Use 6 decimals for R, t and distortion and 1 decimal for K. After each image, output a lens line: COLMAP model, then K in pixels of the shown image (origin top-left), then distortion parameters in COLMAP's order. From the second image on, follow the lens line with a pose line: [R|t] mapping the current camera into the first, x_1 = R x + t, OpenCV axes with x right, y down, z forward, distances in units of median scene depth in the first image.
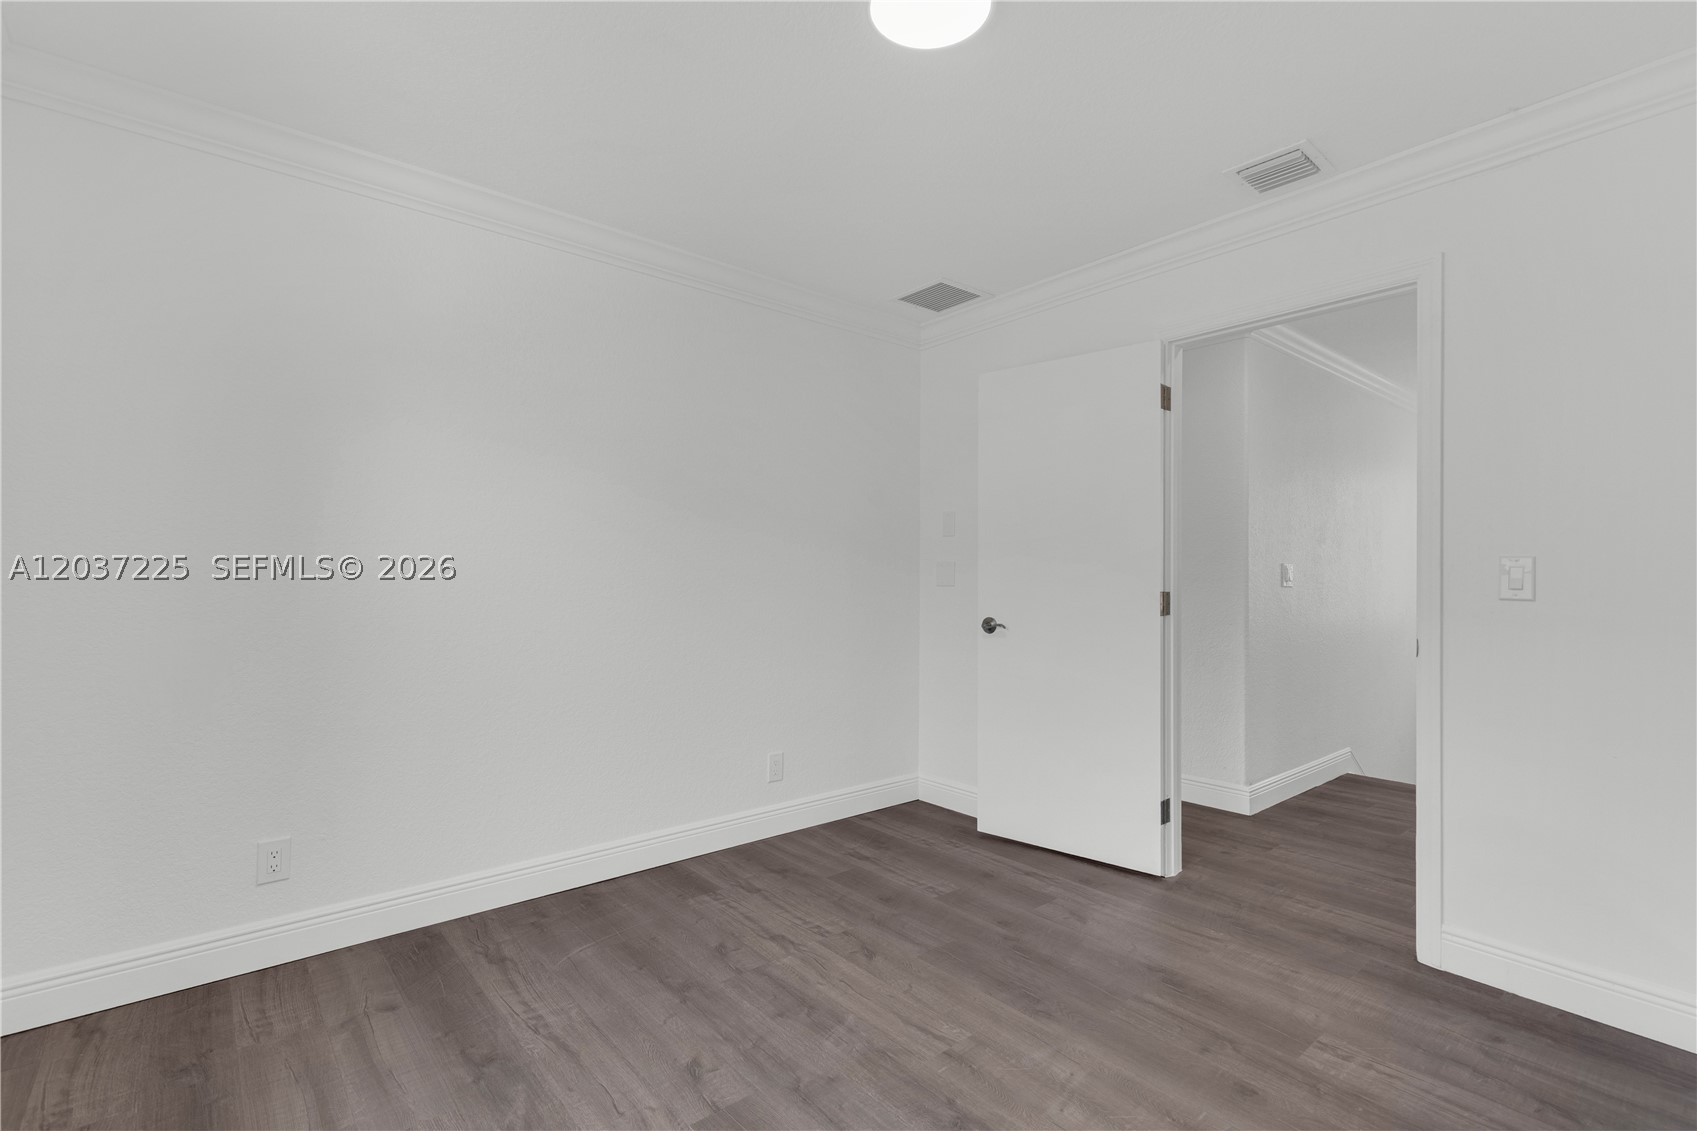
lens RADIAL K [[785.2, 0, 854.3], [0, 785.2, 572.1], [0, 0, 1]] dist [0.002415, 0.000615]
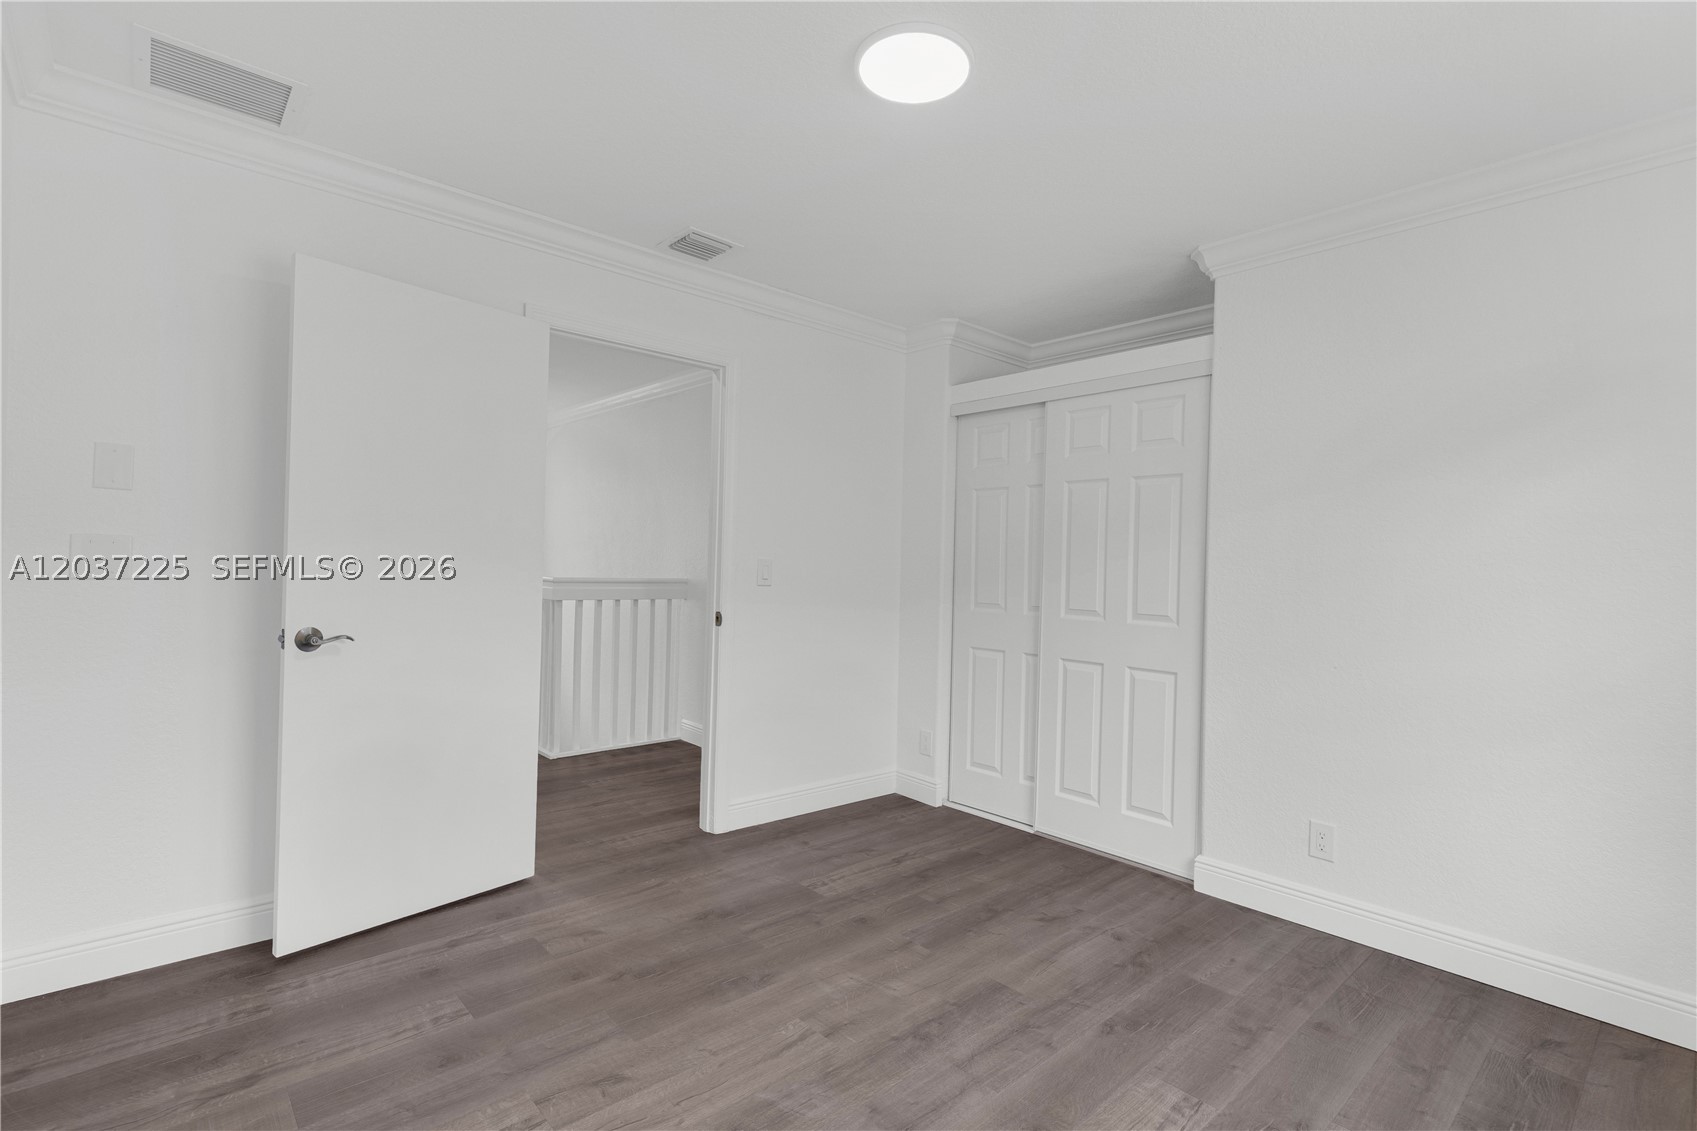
lens RADIAL K [[785.2, 0, 854.5], [0, 785.2, 561.7], [0, 0, 1]] dist [0.002415, 0.000615]
pose [[-0.032915, -0.005531, 0.999443, -0.699539], [-0.032041, 0.999477, 0.004476, -0.022764], [-0.998944, -0.031876, -0.033075, 0.760496]]
